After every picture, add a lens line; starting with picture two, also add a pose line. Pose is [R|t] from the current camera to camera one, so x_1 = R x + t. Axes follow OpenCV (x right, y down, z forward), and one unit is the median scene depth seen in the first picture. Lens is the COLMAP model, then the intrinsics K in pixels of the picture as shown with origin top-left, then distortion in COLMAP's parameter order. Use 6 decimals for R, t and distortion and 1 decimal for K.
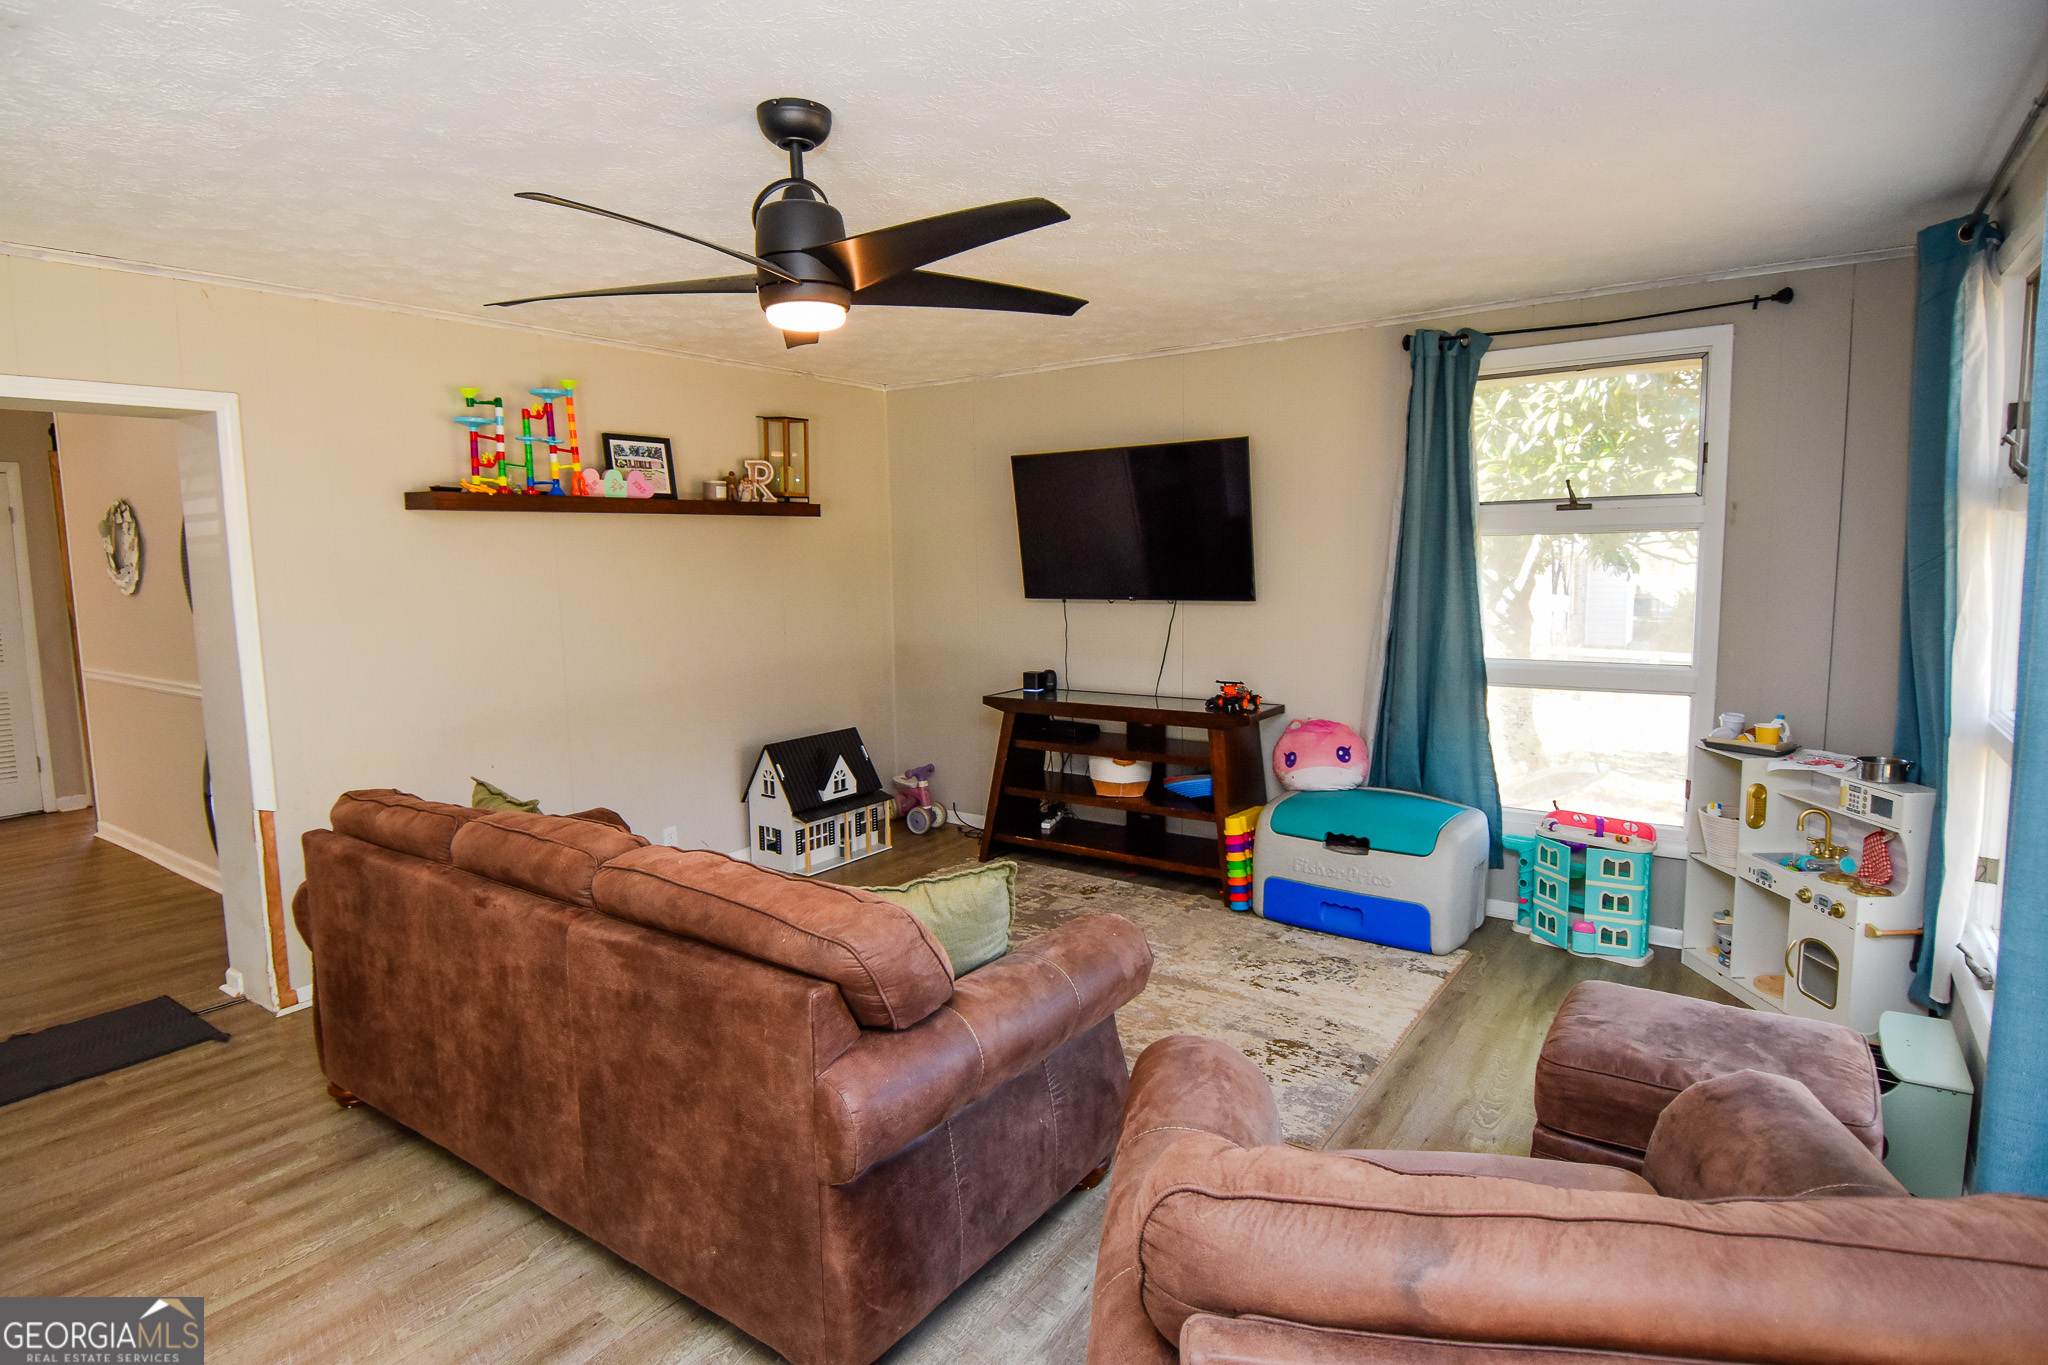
lens RADIAL K [[1066.6, 0, 1020.3], [0, 1066.6, 661.9], [0, 0, 1]] dist [0.051888, -0.055770]
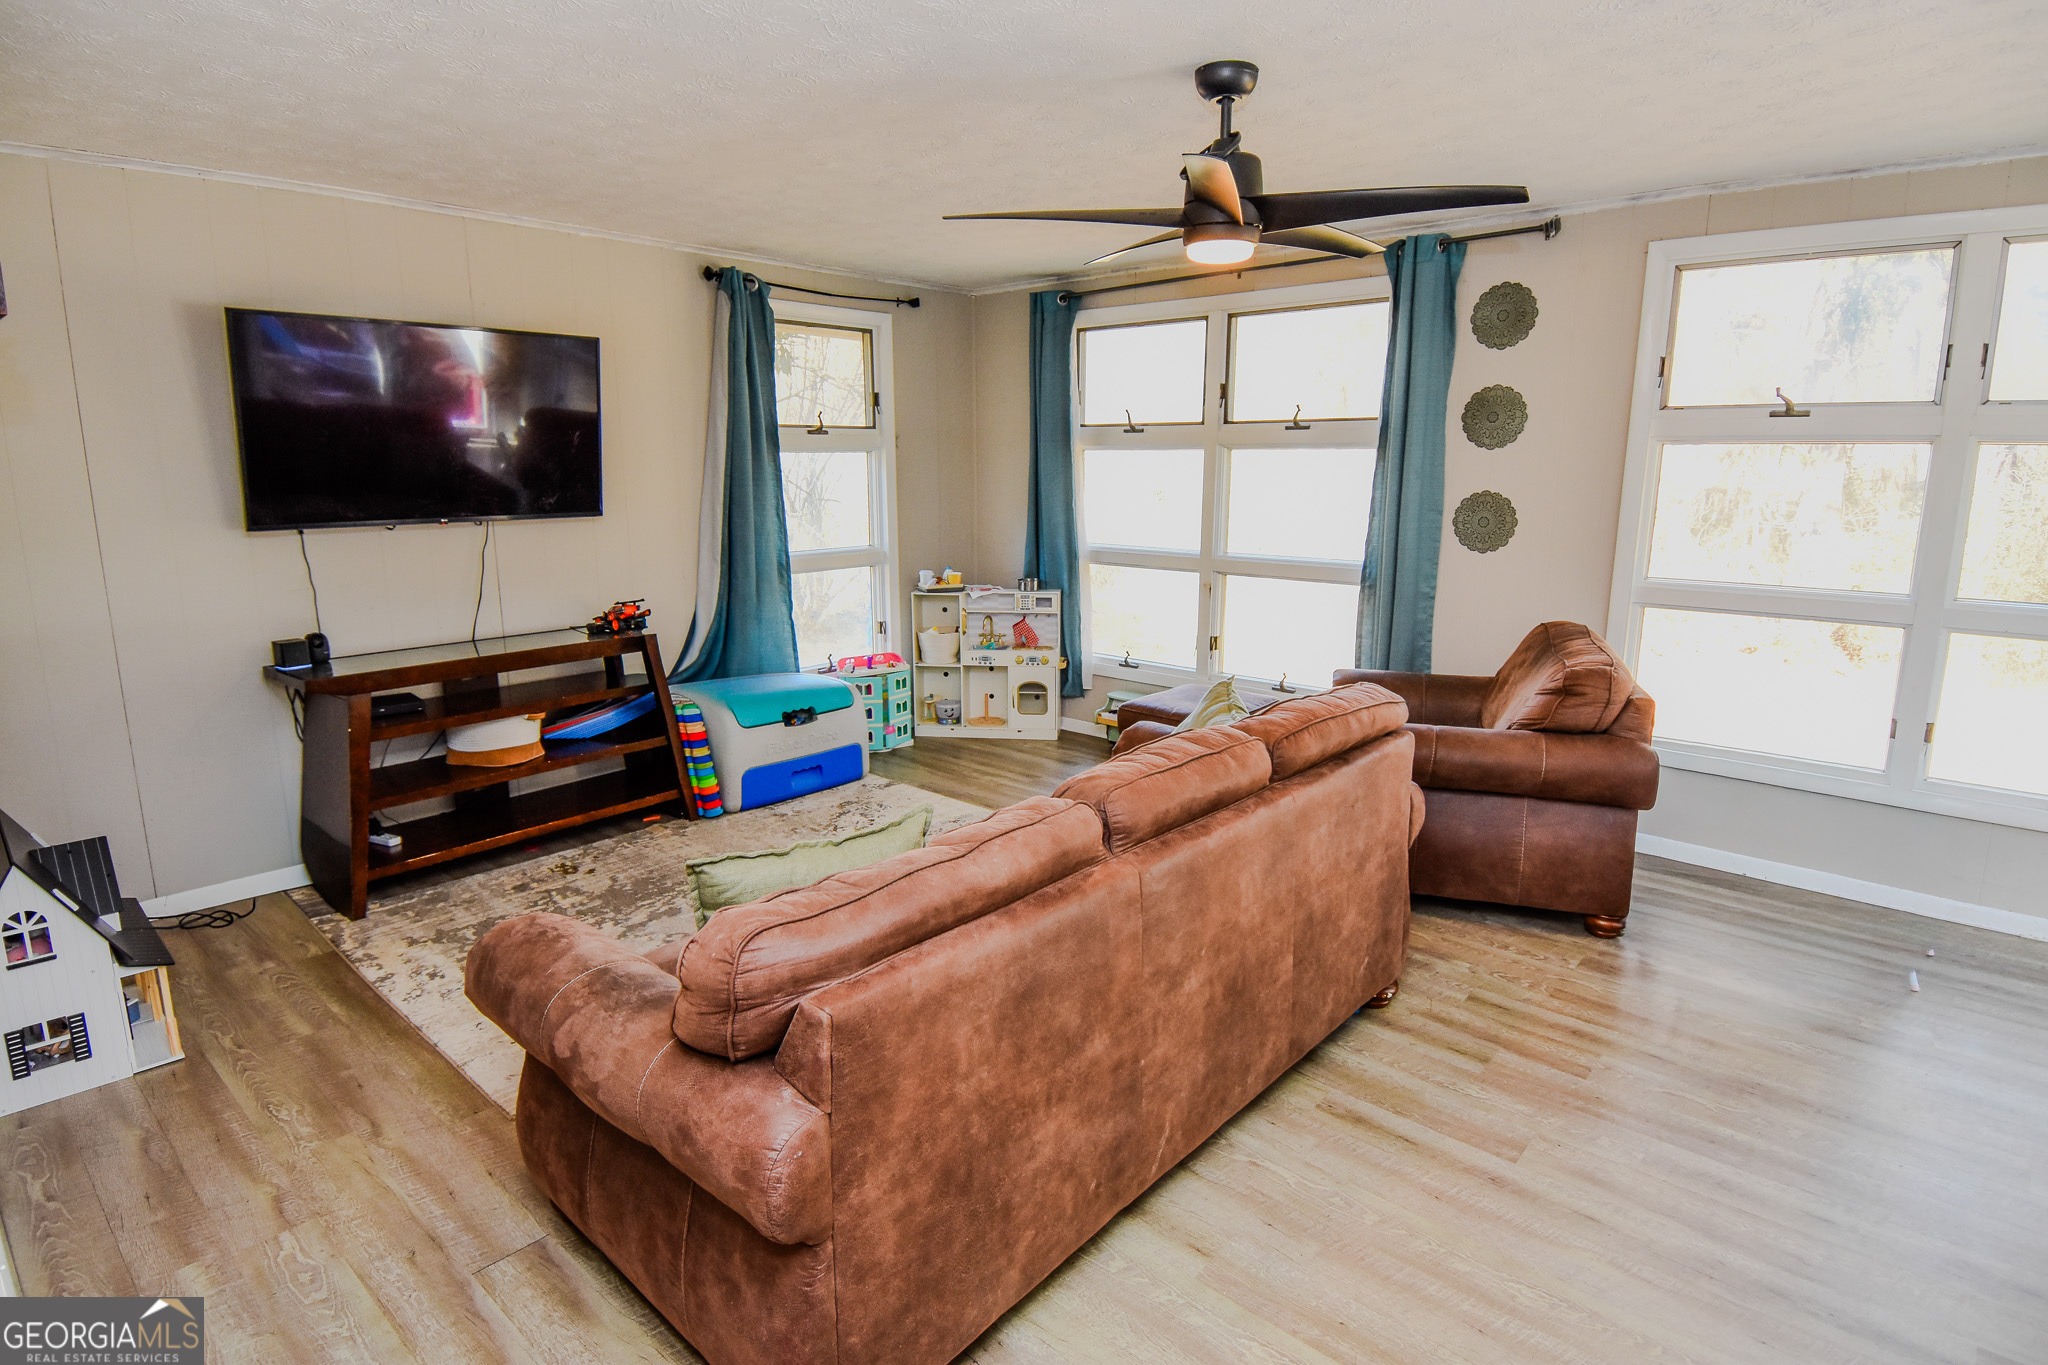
lens RADIAL K [[1060.4, 0, 1025.7], [0, 1060.4, 667.6], [0, 0, 1]] dist [0.051068, -0.055341]
pose [[0.114761, -0.177373, 0.977430, -0.767868], [0.103872, 0.980679, 0.165767, -0.048801], [-0.987948, 0.082504, 0.130968, 0.579967]]
